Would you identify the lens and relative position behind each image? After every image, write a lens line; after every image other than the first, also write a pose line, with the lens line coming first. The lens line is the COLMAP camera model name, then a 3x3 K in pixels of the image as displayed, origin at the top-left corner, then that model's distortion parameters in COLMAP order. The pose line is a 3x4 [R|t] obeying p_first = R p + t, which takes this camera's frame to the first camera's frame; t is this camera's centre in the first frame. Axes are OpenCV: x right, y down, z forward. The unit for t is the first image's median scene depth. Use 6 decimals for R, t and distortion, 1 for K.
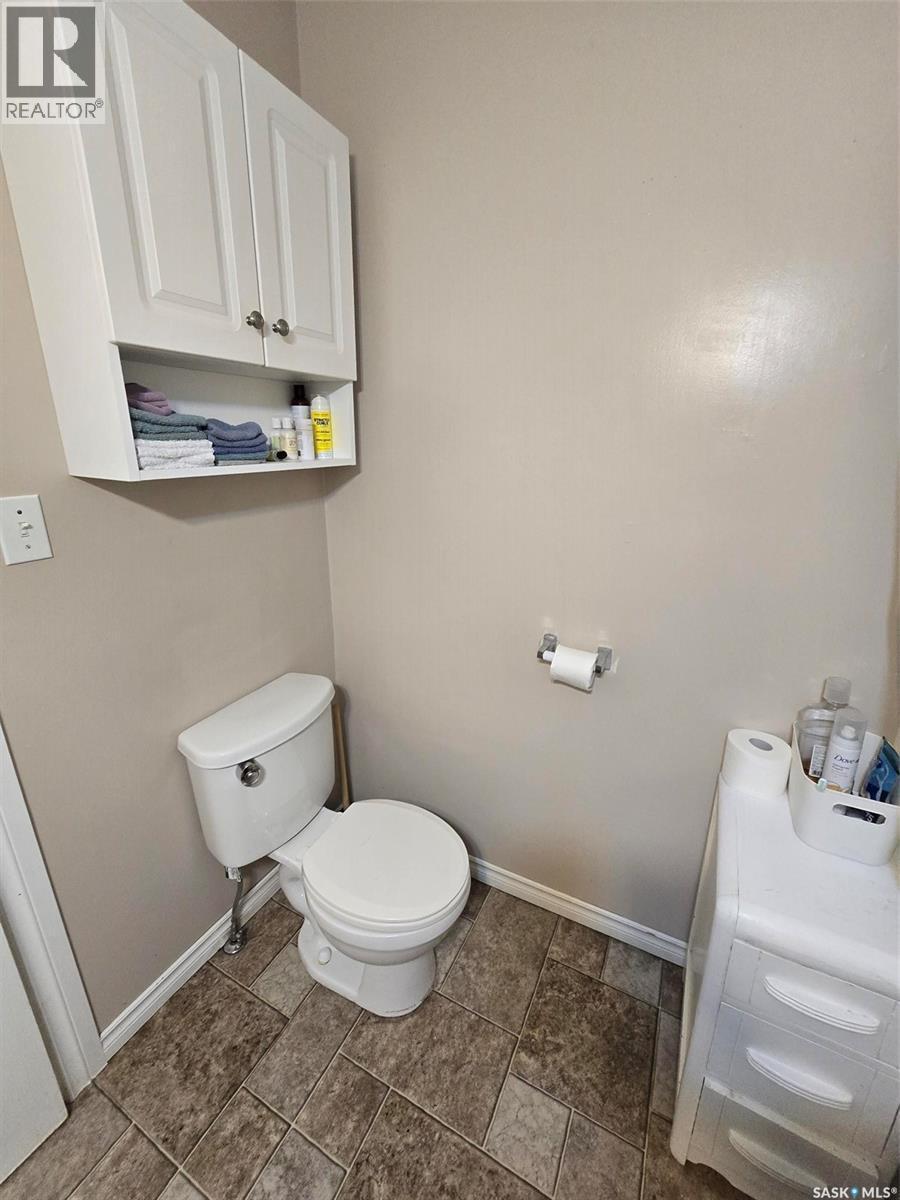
lens RADIAL K [[496.8, 0, 450.0], [0, 496.8, 600.0], [0, 0, 1]] dist [-0.001702, 0.000337]
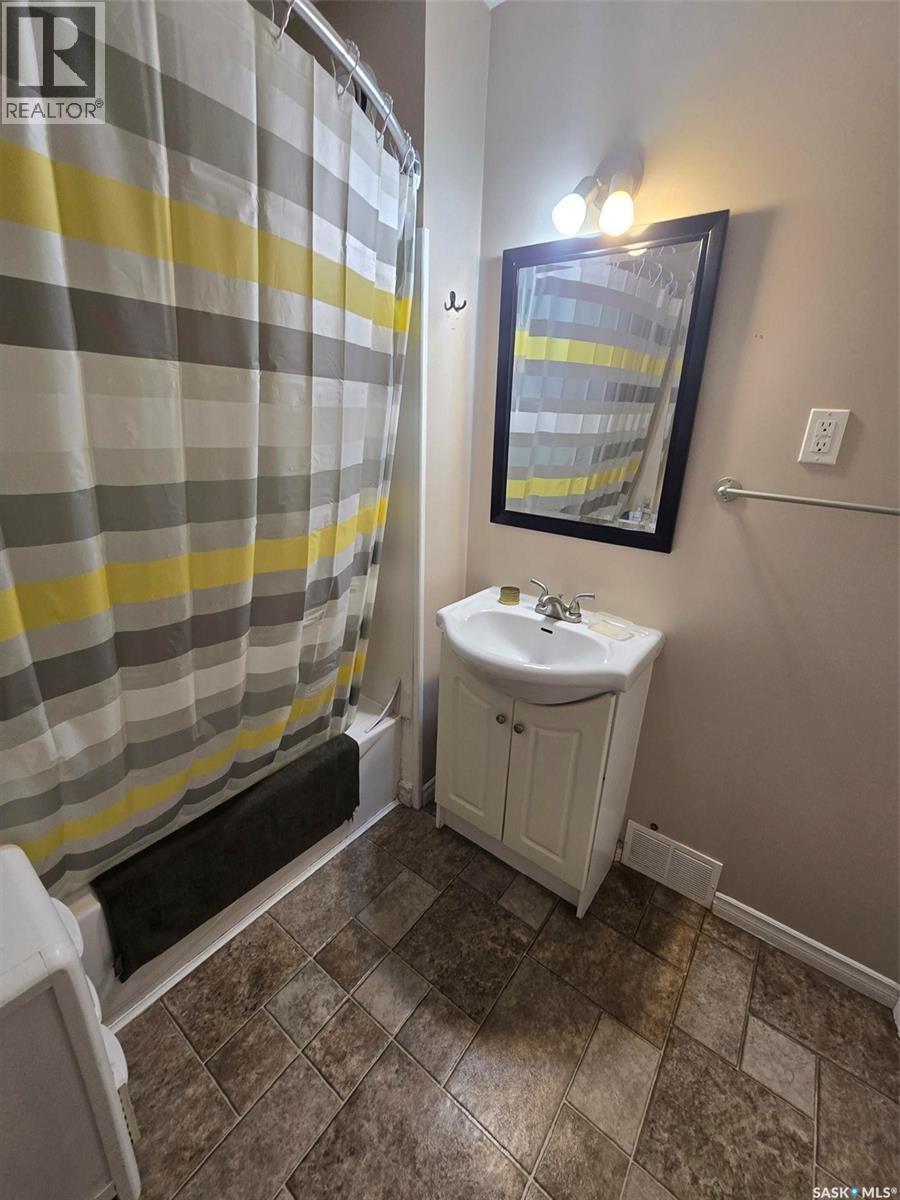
lens RADIAL K [[496.8, 0, 450.0], [0, 496.8, 600.0], [0, 0, 1]] dist [-0.001702, 0.000337]
pose [[-0.983472, -0.117788, 0.137512, -0.654723], [-0.008632, 0.789111, 0.614190, -0.393706], [-0.180856, 0.602852, -0.777085, 1.150685]]
